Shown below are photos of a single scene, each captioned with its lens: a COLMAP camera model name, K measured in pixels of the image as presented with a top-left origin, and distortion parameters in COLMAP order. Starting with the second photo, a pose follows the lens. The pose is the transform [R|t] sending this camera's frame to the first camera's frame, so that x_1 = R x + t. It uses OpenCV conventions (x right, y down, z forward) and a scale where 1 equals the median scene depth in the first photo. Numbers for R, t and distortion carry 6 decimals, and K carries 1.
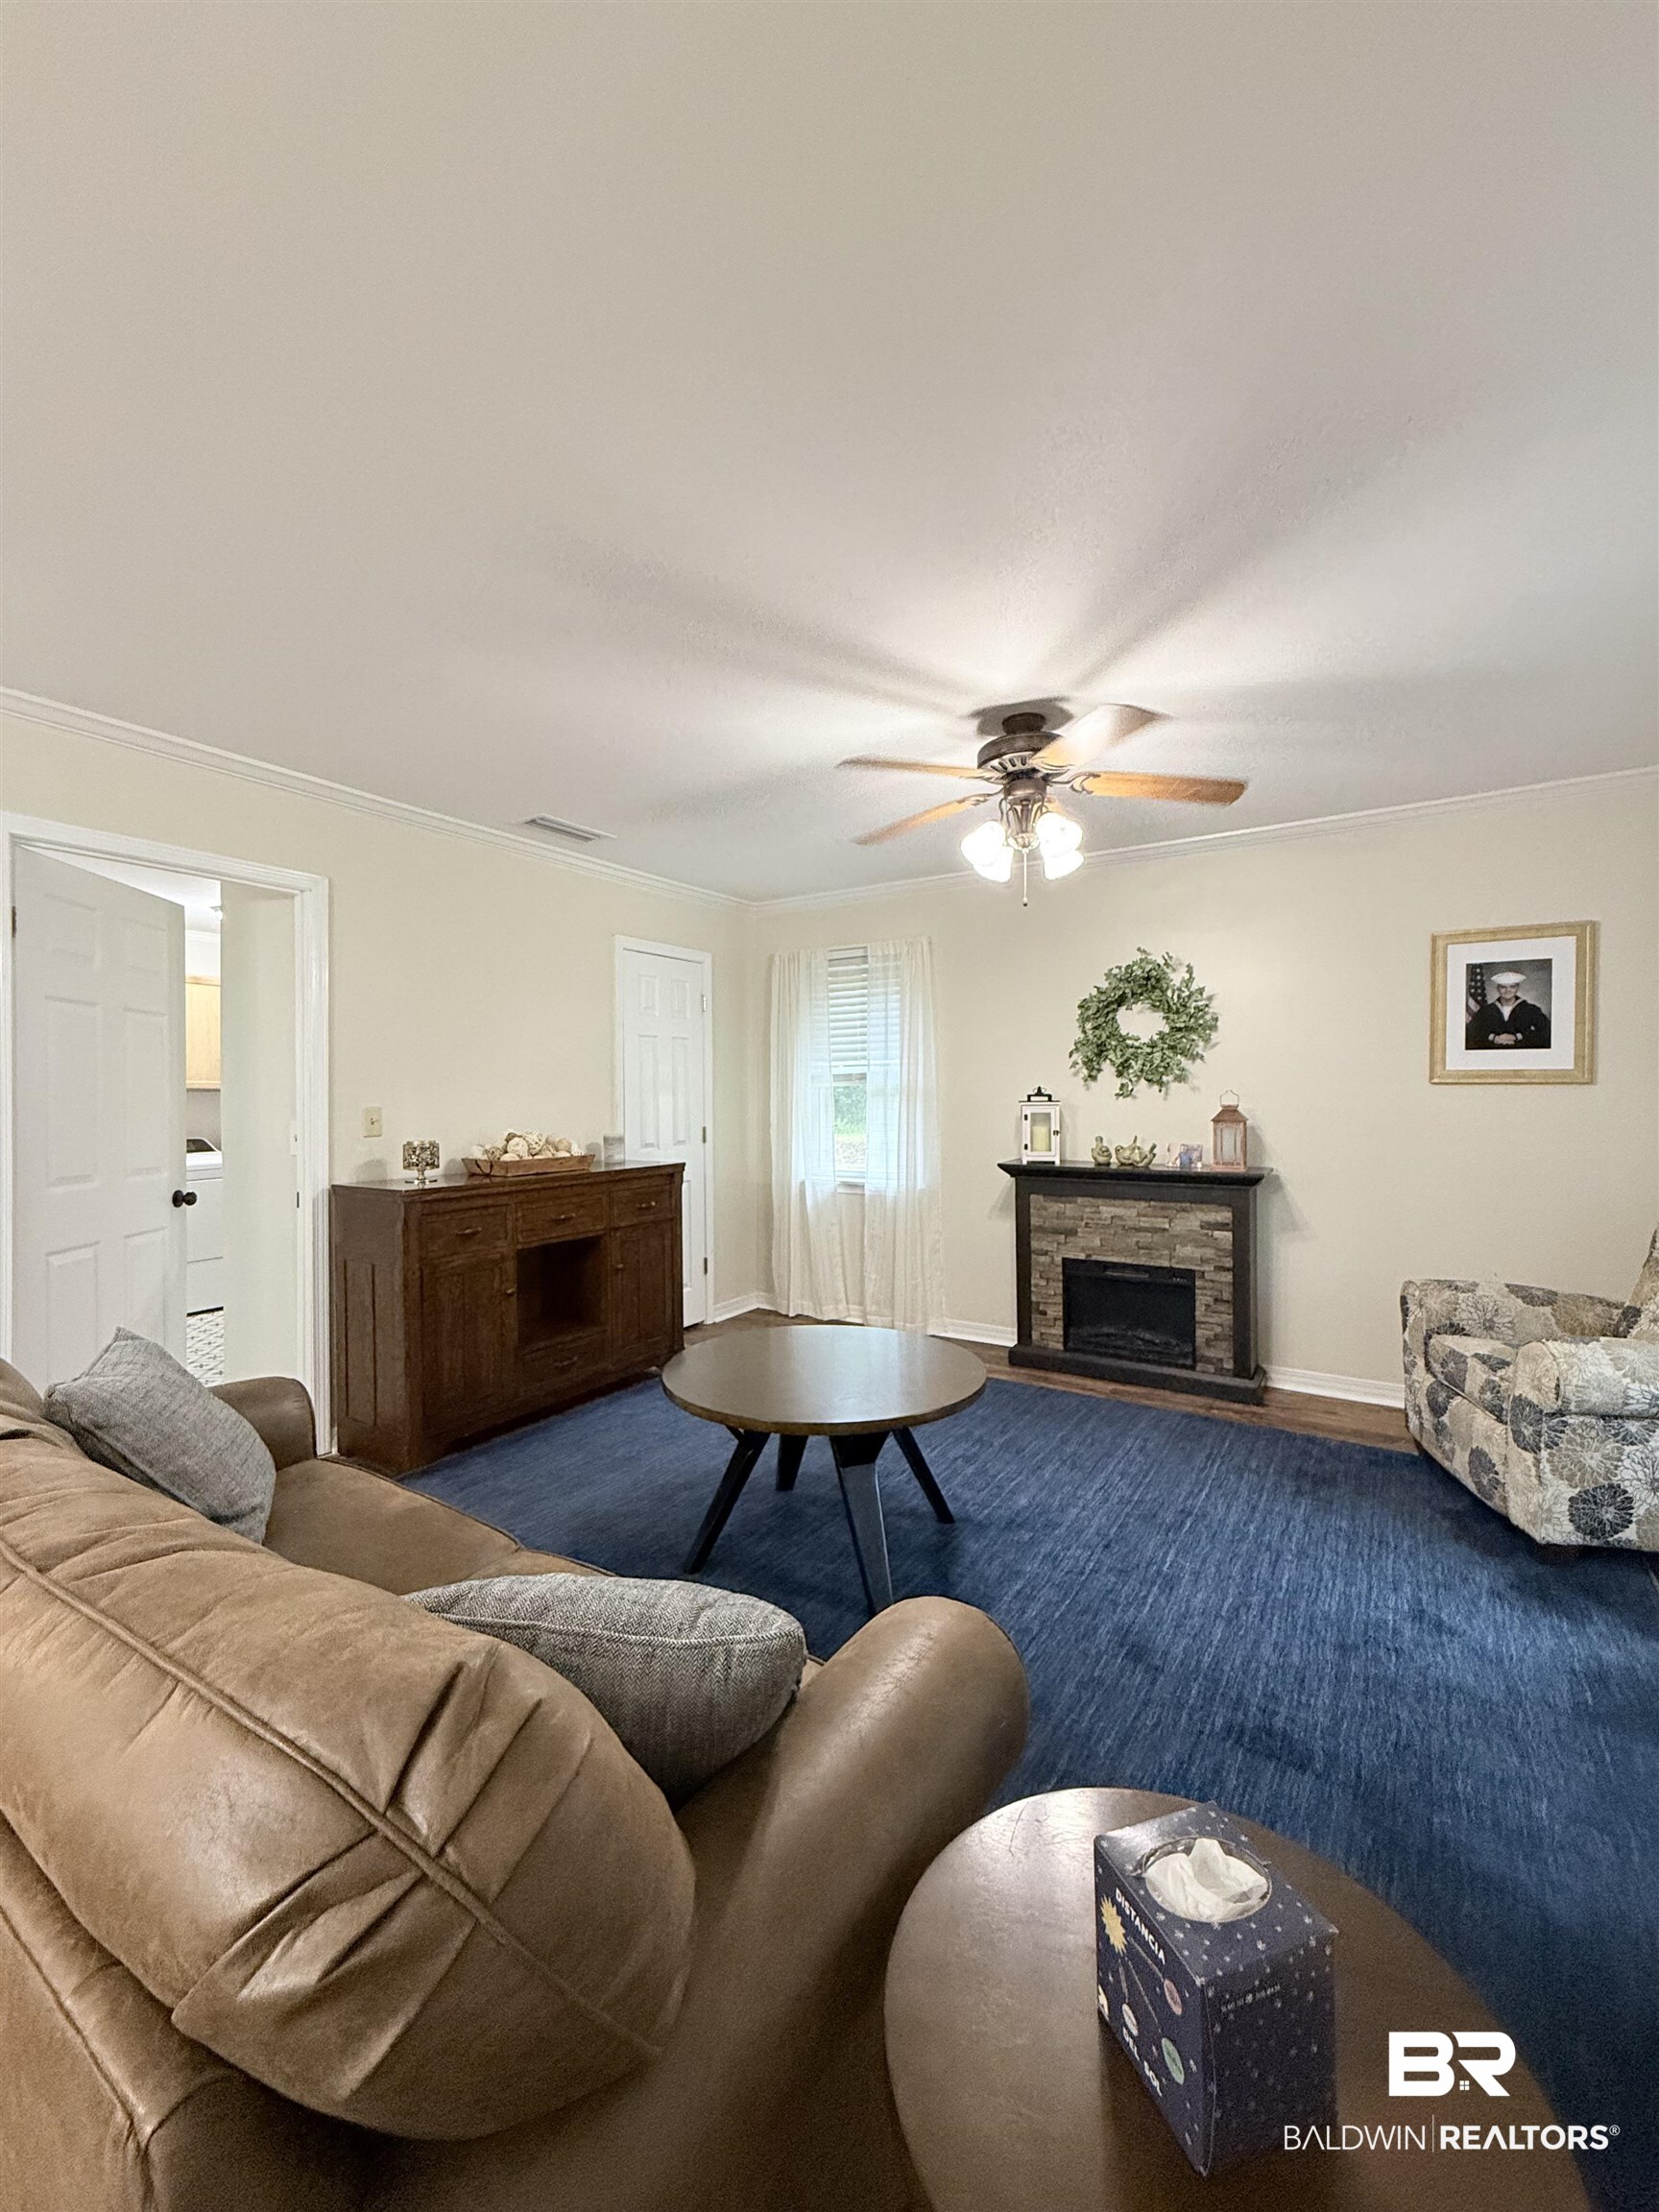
lens RADIAL K [[892.1, 0, 826.9], [0, 892.1, 1089.0], [0, 0, 1]] dist [-0.001445, -0.000160]
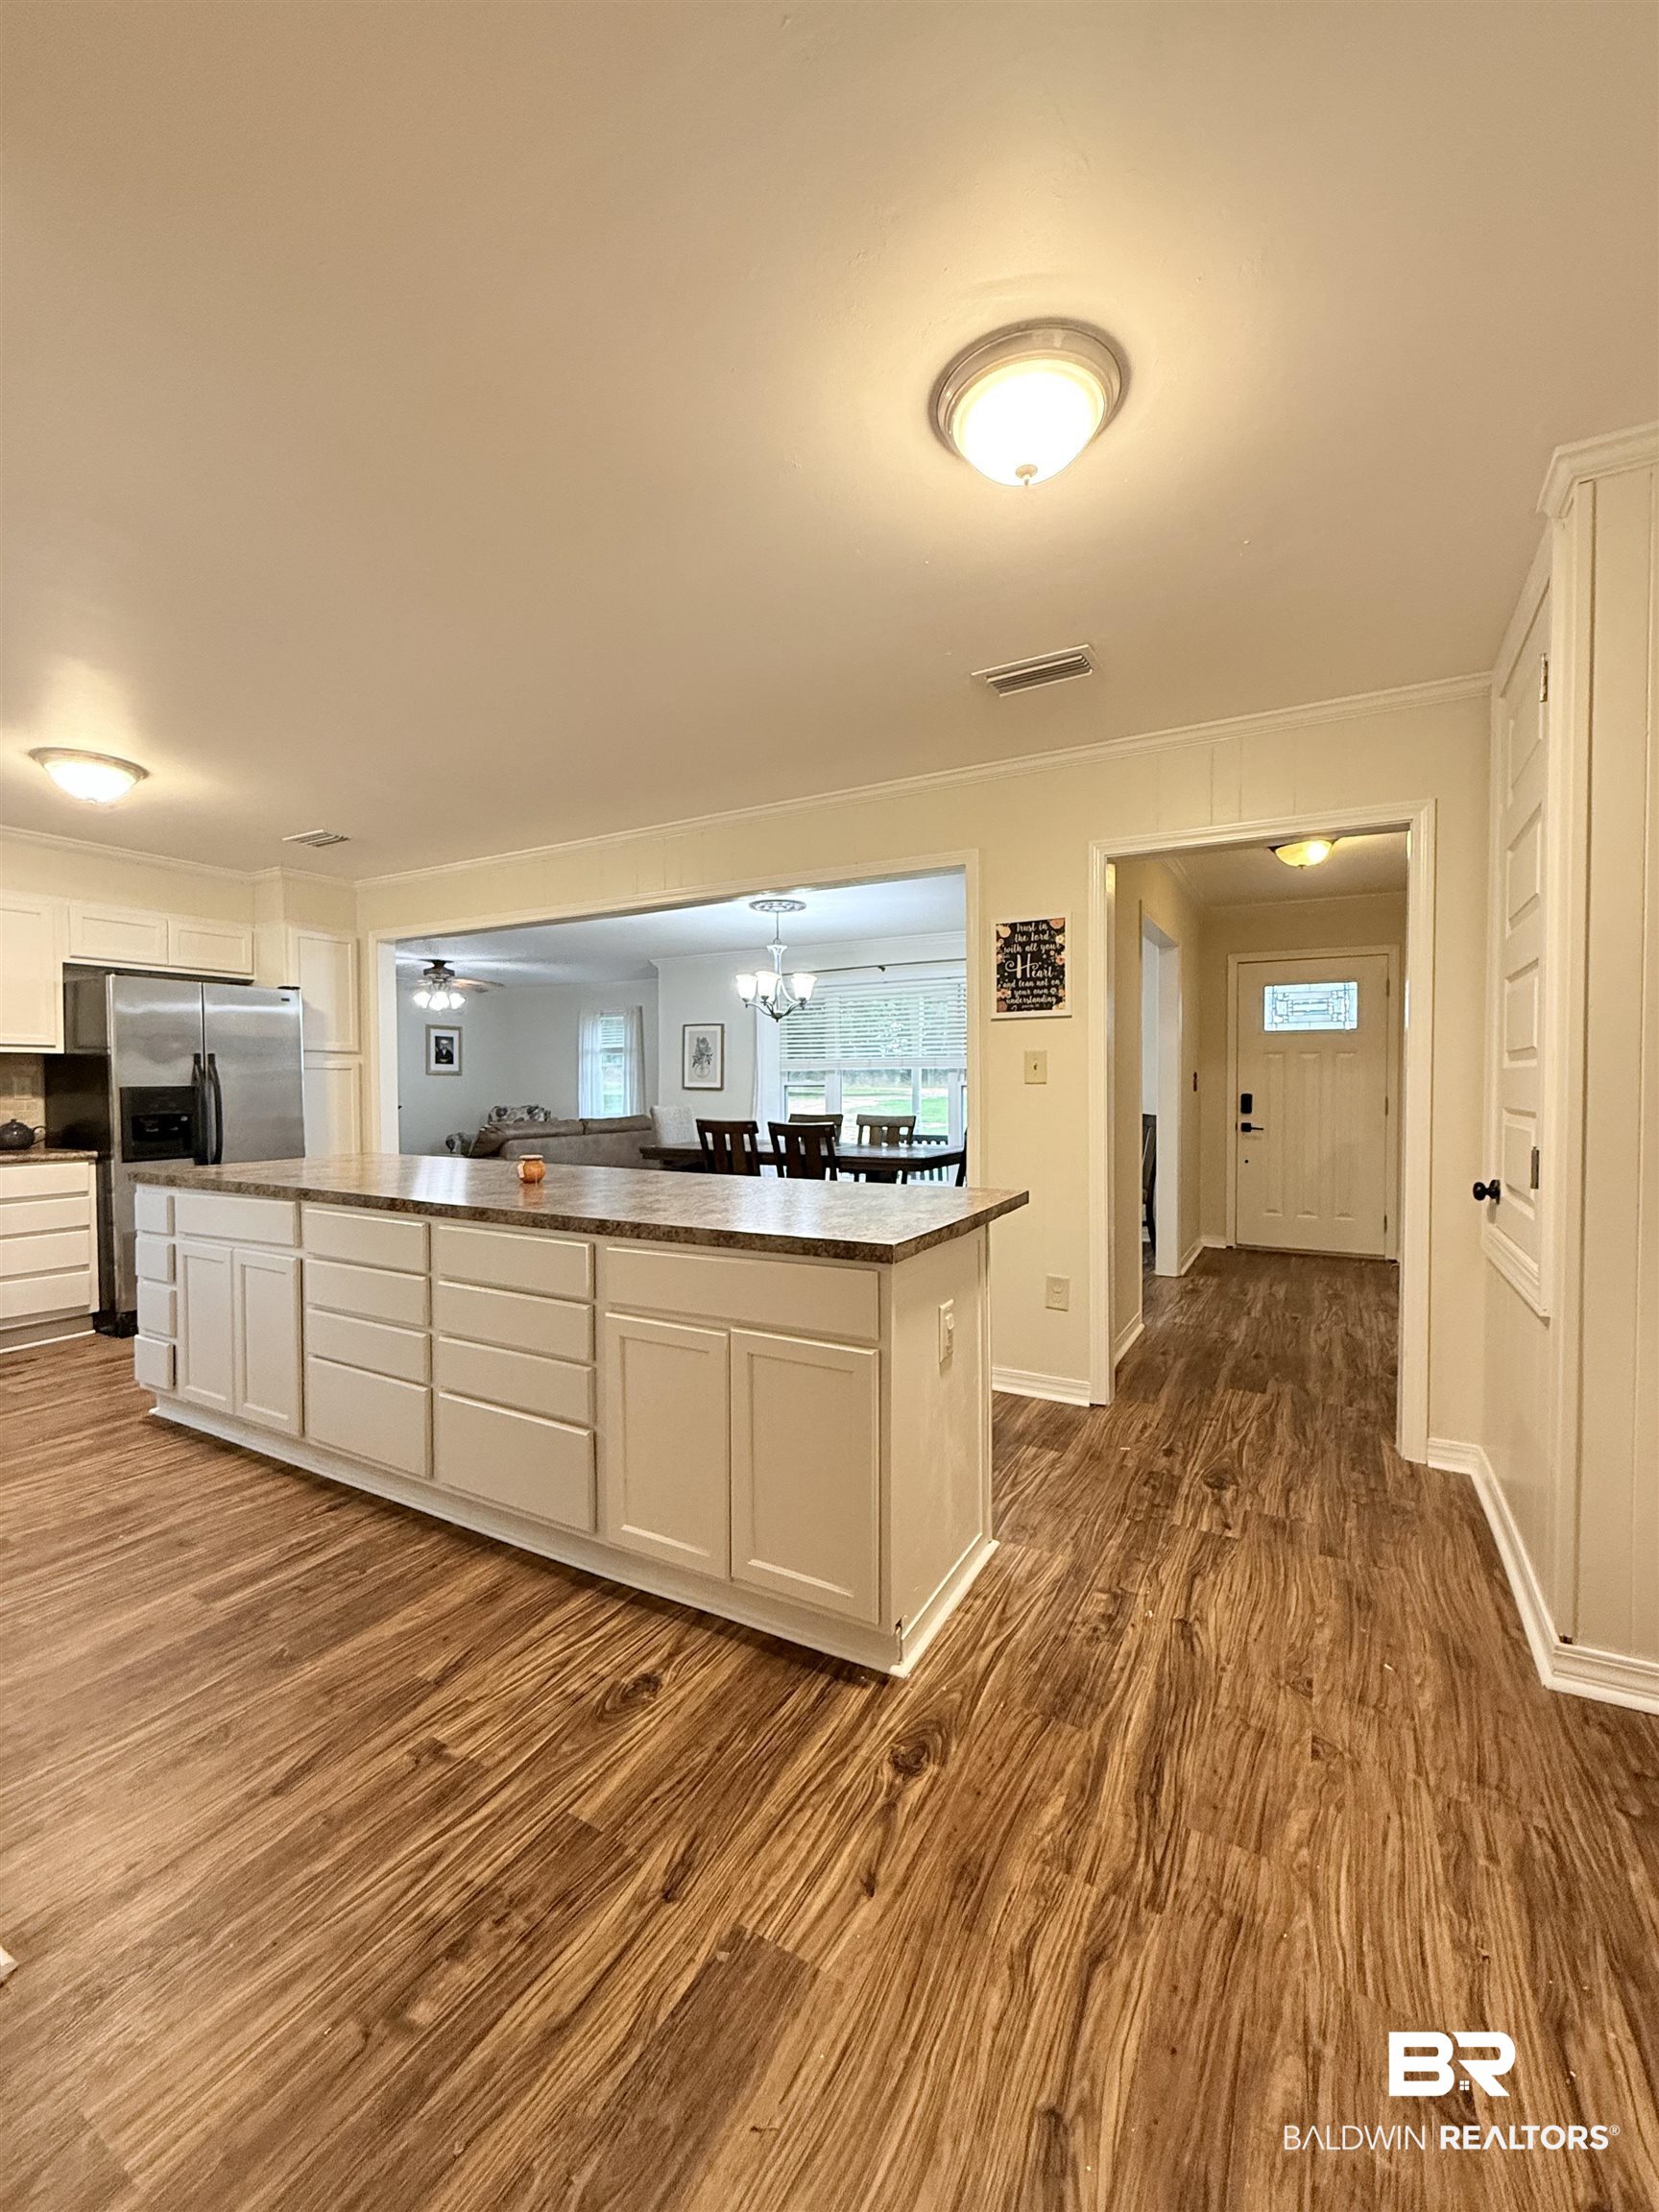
lens RADIAL K [[884.3, 0, 831.5], [0, 884.3, 1100.8], [0, 0, 1]] dist [0.000538, -0.000093]
pose [[-0.062602, -0.008543, 0.998002, -2.131756], [0.006352, 0.999940, 0.008958, 0.057343], [-0.998018, 0.006901, -0.062544, -0.149888]]
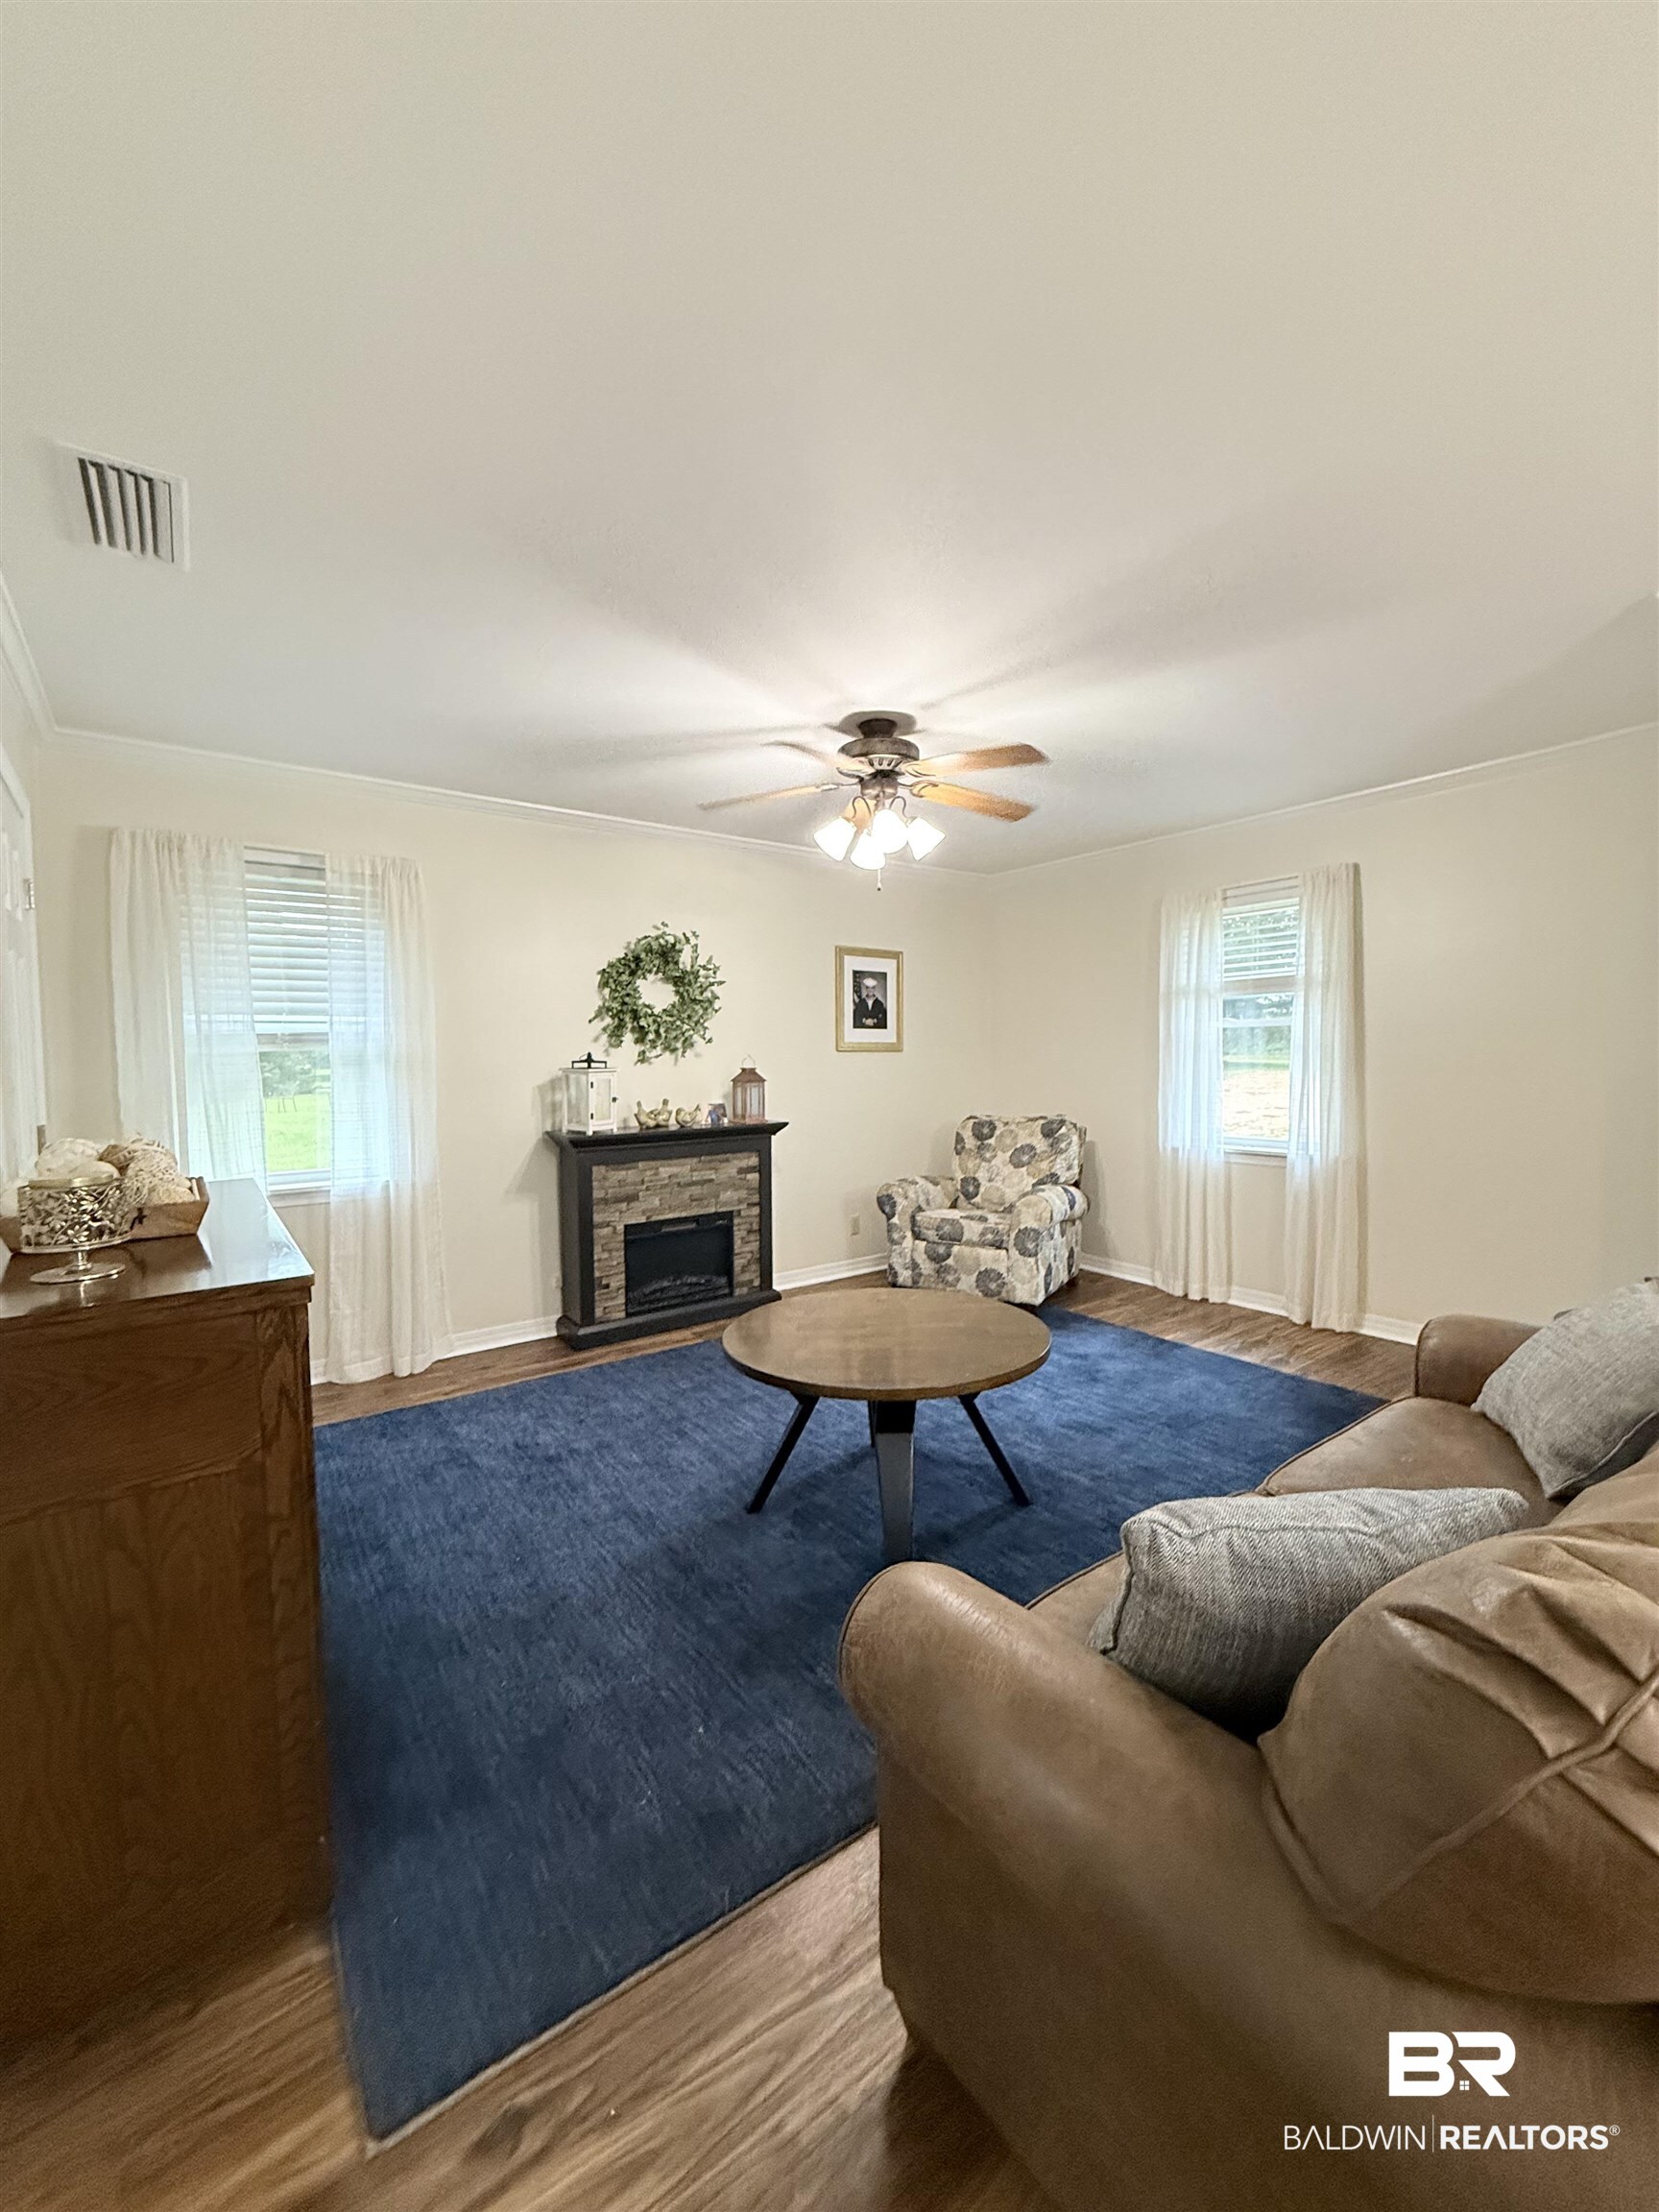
lens RADIAL K [[880.8, 0, 826.9], [0, 880.8, 1100.3], [0, 0, 1]] dist [-0.000067, -0.000037]
pose [[0.357395, -0.041241, 0.933042, -0.588490], [0.011186, 0.999142, 0.039878, 0.014529], [-0.933886, -0.003815, 0.357550, 0.460328]]
